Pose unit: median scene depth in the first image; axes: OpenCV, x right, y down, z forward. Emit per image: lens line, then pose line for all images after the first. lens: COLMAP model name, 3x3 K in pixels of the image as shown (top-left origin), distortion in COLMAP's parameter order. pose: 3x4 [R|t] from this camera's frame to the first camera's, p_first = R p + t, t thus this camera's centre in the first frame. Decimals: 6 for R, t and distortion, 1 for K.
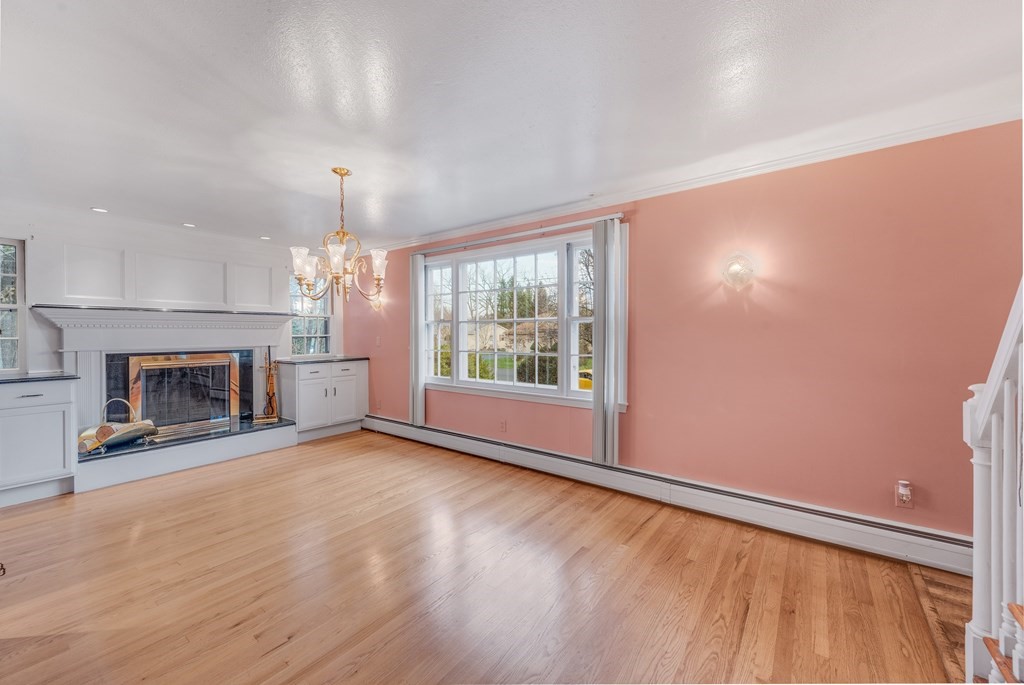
lens RADIAL K [[404.7, 0, 516.3], [0, 404.7, 337.7], [0, 0, 1]] dist [0.013062, -0.000235]
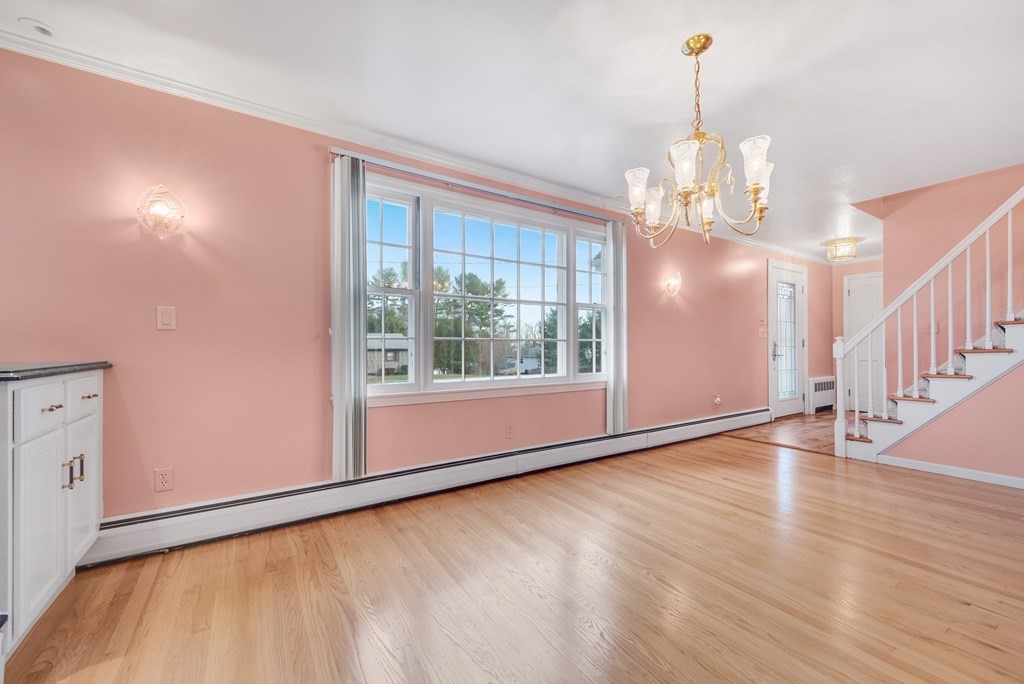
lens RADIAL K [[404.7, 0, 517.5], [0, 404.7, 345.1], [0, 0, 1]] dist [0.013062, -0.000235]
pose [[0.332160, 0.006352, 0.943202, -0.826295], [0.013404, 0.999845, -0.011453, 0.060479], [-0.943128, 0.016447, 0.332023, 0.758569]]
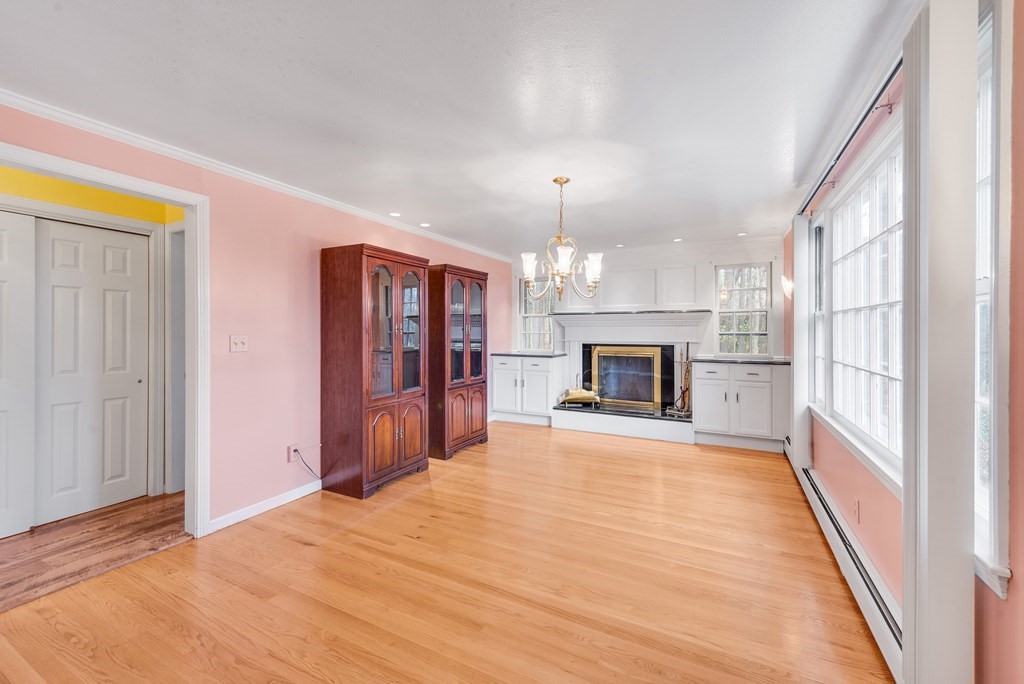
lens RADIAL K [[404.7, 0, 516.9], [0, 404.7, 329.3], [0, 0, 1]] dist [0.013062, -0.000235]
pose [[0.162908, 0.001026, -0.986641, 0.438215], [-0.009820, 0.999952, -0.000582, -0.010771], [0.986592, 0.009784, 0.162910, 0.507195]]
